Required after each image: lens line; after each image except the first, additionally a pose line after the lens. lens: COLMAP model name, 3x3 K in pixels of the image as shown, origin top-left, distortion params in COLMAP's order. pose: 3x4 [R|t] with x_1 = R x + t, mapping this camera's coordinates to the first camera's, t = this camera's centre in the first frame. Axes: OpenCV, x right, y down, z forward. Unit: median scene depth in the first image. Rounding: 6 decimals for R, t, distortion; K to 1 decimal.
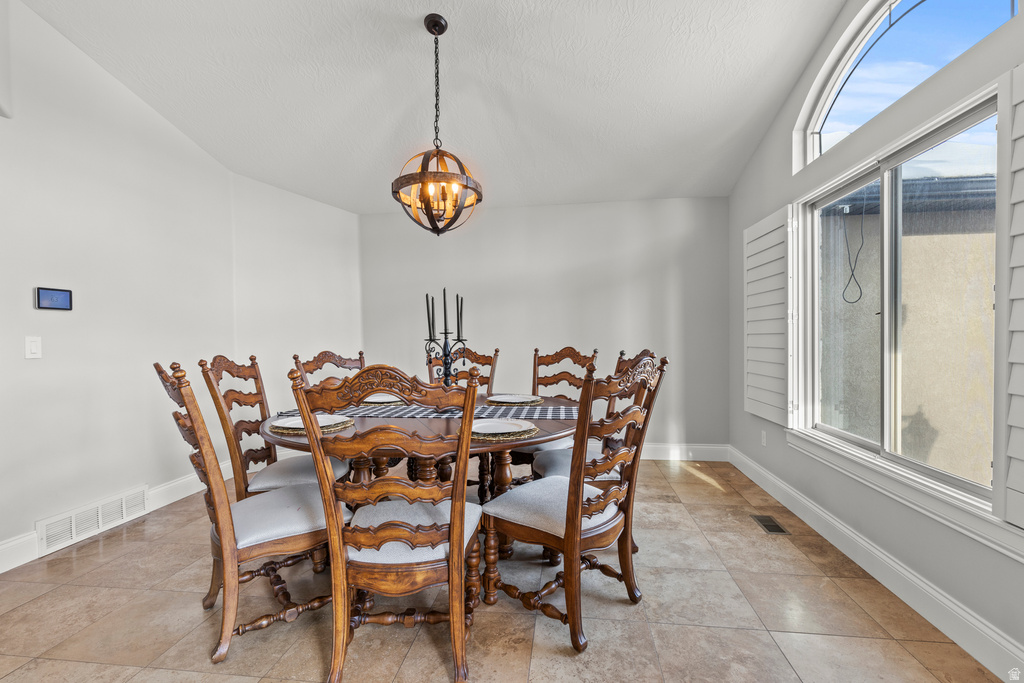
lens RADIAL K [[457.3, 0, 512.1], [0, 457.3, 345.0], [0, 0, 1]] dist [0.001196, 0.000279]
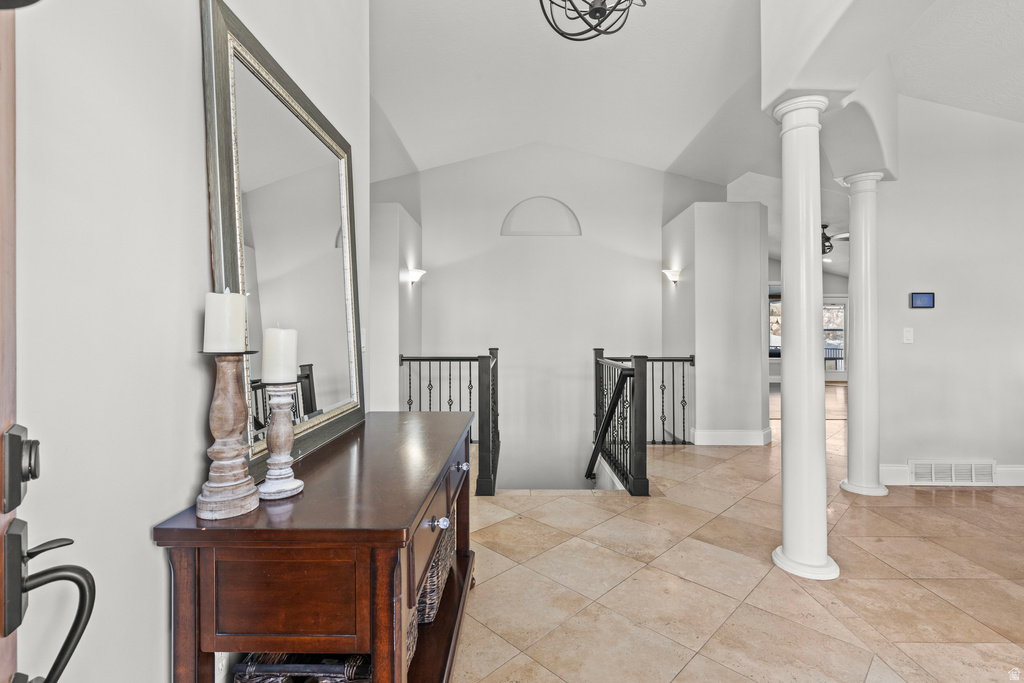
lens RADIAL K [[461.8, 0, 511.8], [0, 461.8, 335.4], [0, 0, 1]] dist [0.002140, 0.000324]
pose [[0.114831, 0.008229, -0.993351, 0.228676], [-0.006799, 0.999949, 0.007498, 0.002042], [0.993362, 0.005893, 0.114881, -0.372320]]
